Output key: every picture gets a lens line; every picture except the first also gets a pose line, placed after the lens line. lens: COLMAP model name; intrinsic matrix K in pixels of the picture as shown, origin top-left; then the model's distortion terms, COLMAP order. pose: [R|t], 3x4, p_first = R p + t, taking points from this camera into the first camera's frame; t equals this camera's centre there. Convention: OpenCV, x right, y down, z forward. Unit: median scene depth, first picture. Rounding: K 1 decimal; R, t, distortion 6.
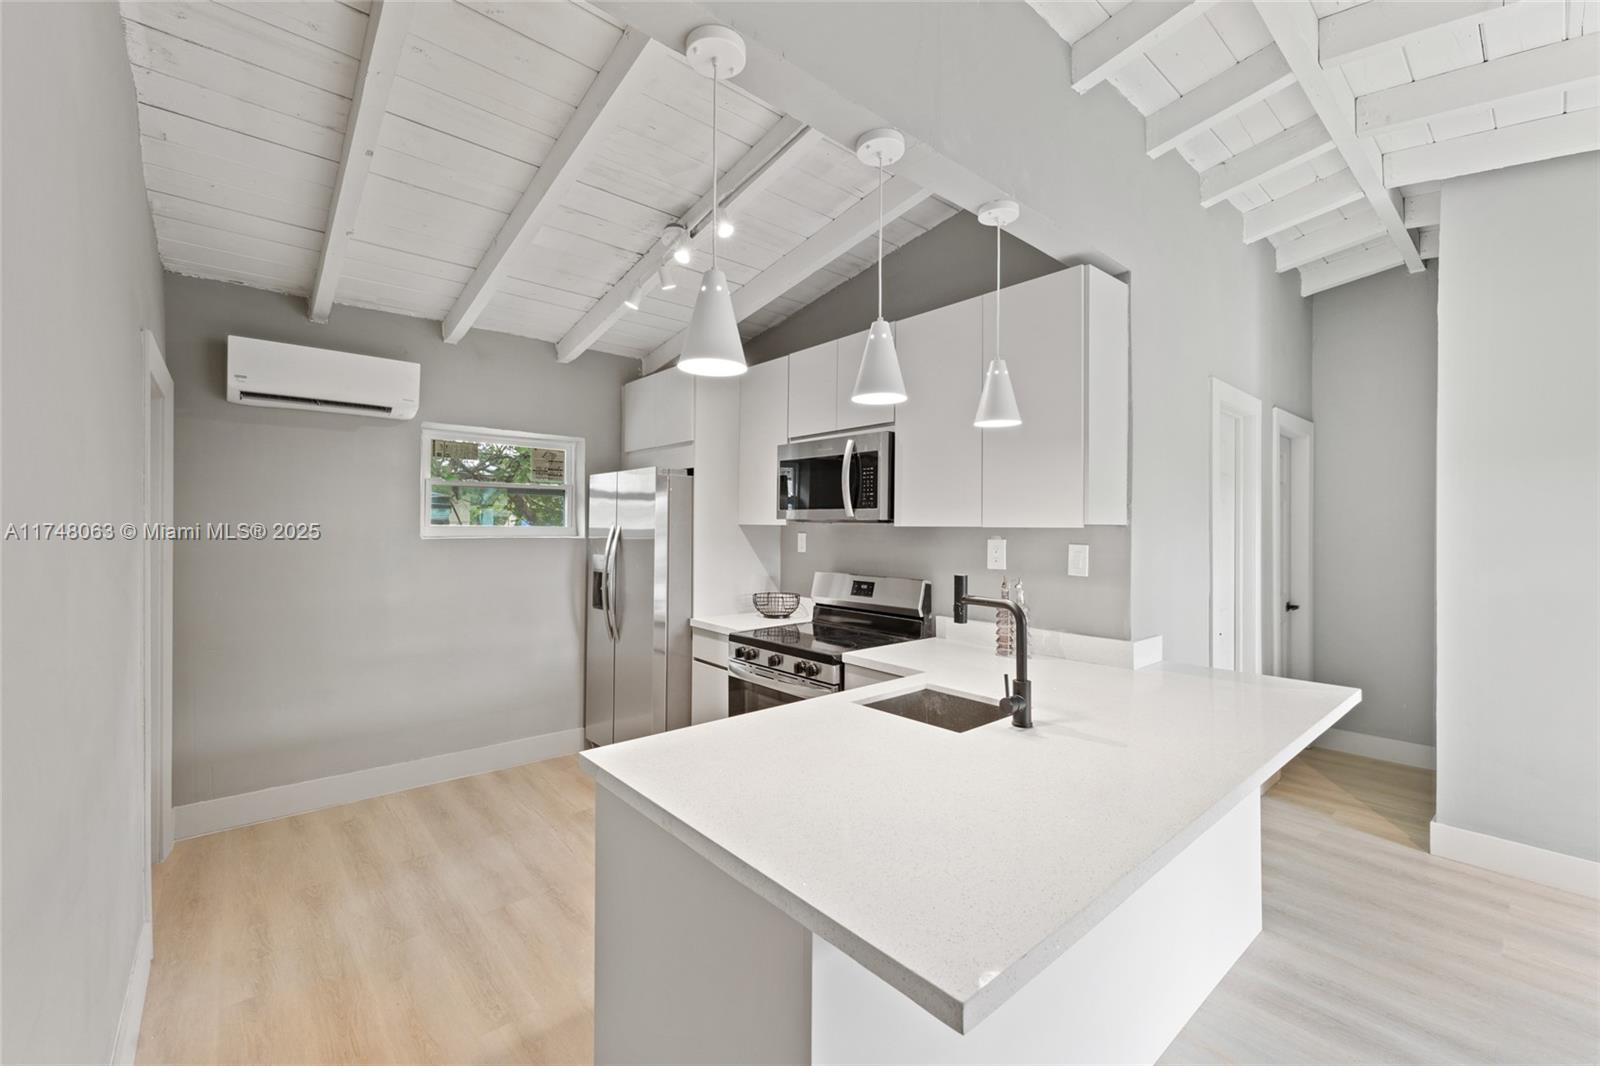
lens RADIAL K [[641.7, 0, 785.5], [0, 641.7, 527.4], [0, 0, 1]] dist [0.003394, -0.000811]
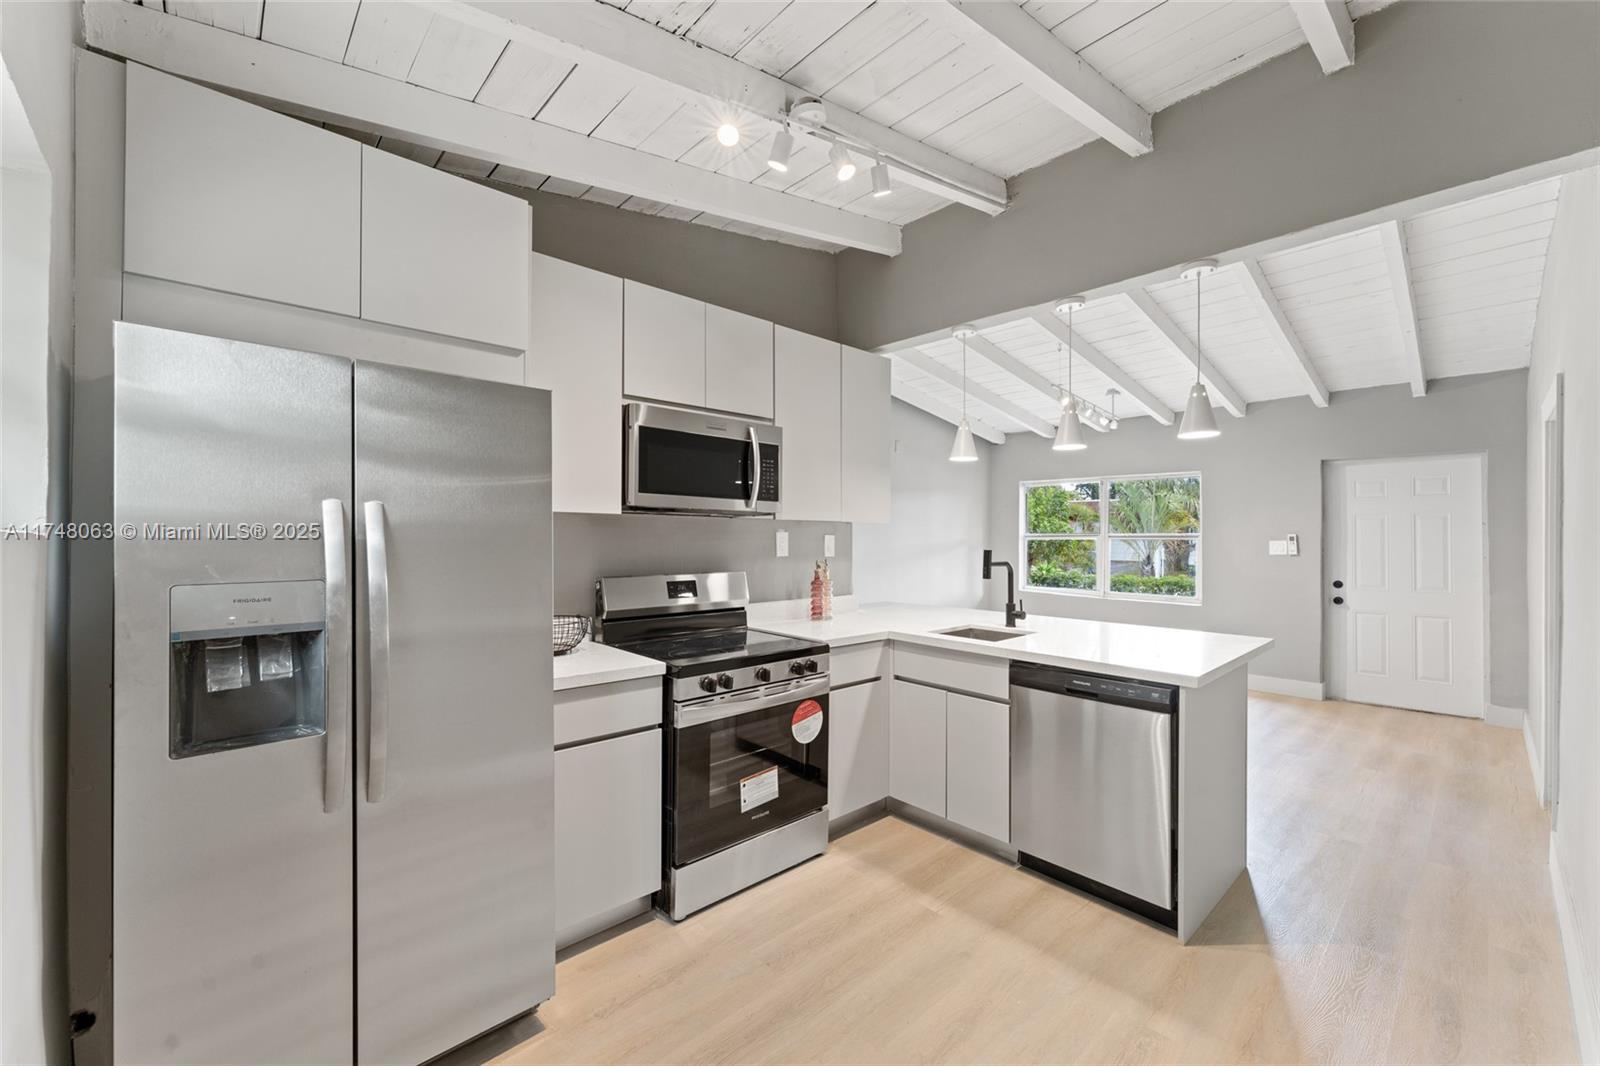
lens RADIAL K [[641.7, 0, 793.0], [0, 641.7, 534.5], [0, 0, 1]] dist [0.003394, -0.000811]
pose [[-0.040276, -0.004824, 0.999177, -0.839392], [-0.002890, 0.999985, 0.004712, 0.017478], [-0.999184, -0.002698, -0.040289, 0.965624]]
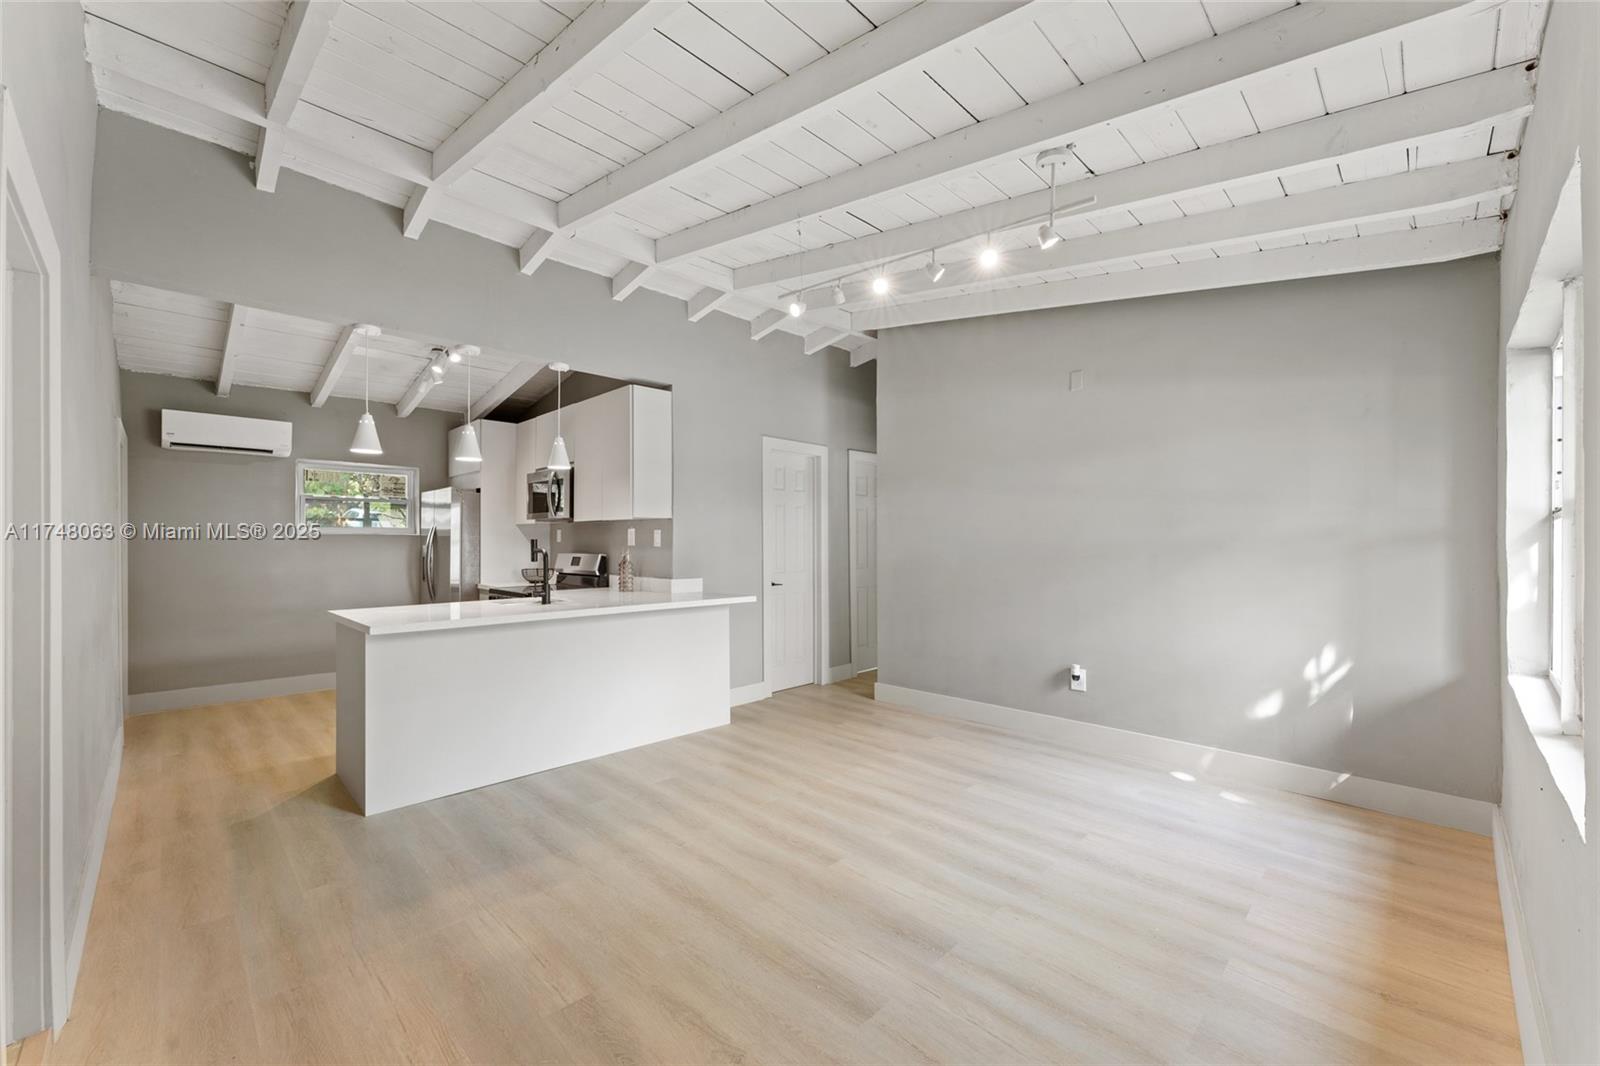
lens RADIAL K [[641.7, 0, 797.9], [0, 641.7, 542.0], [0, 0, 1]] dist [0.003394, -0.000811]
pose [[0.997355, -0.009154, 0.072102, 0.614769], [0.009369, 0.999953, -0.002643, 0.060488], [-0.072074, 0.003311, 0.997394, -0.734812]]
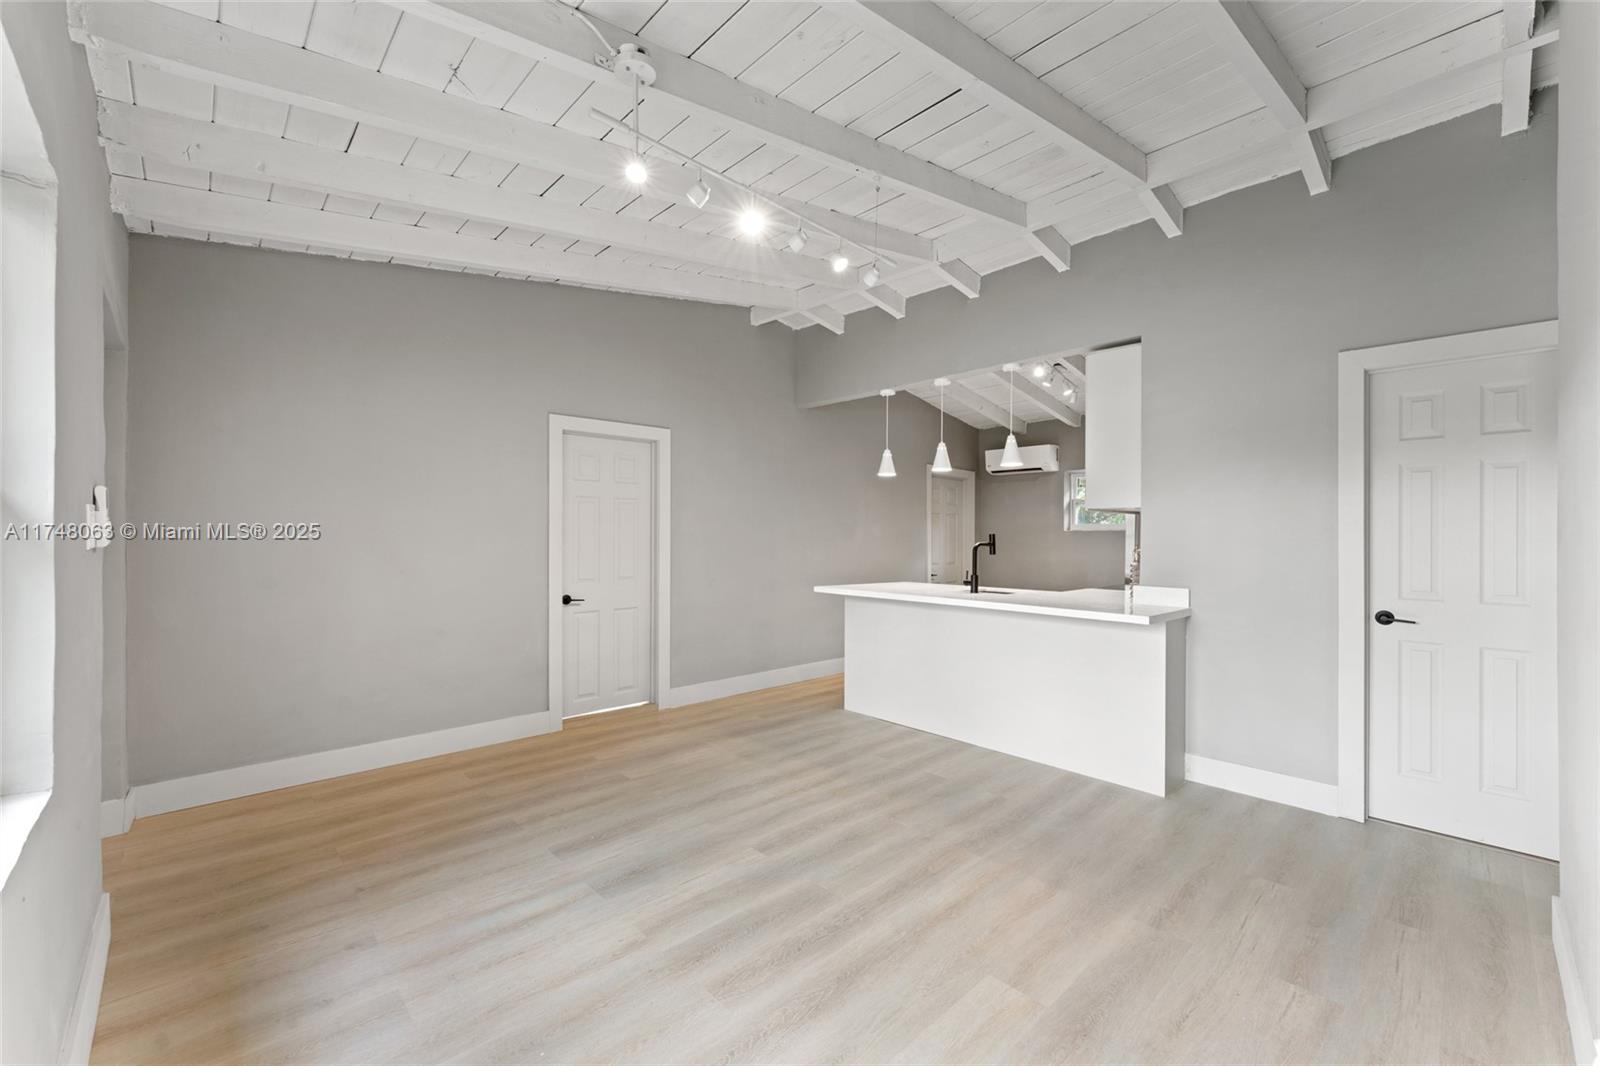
lens RADIAL K [[641.7, 0, 793.4], [0, 641.7, 534.3], [0, 0, 1]] dist [0.003394, -0.000811]
pose [[0.045098, -0.008686, -0.998945, 1.585013], [-0.011441, 0.999892, -0.009211, 0.064340], [0.998917, 0.011845, 0.044994, 0.109666]]
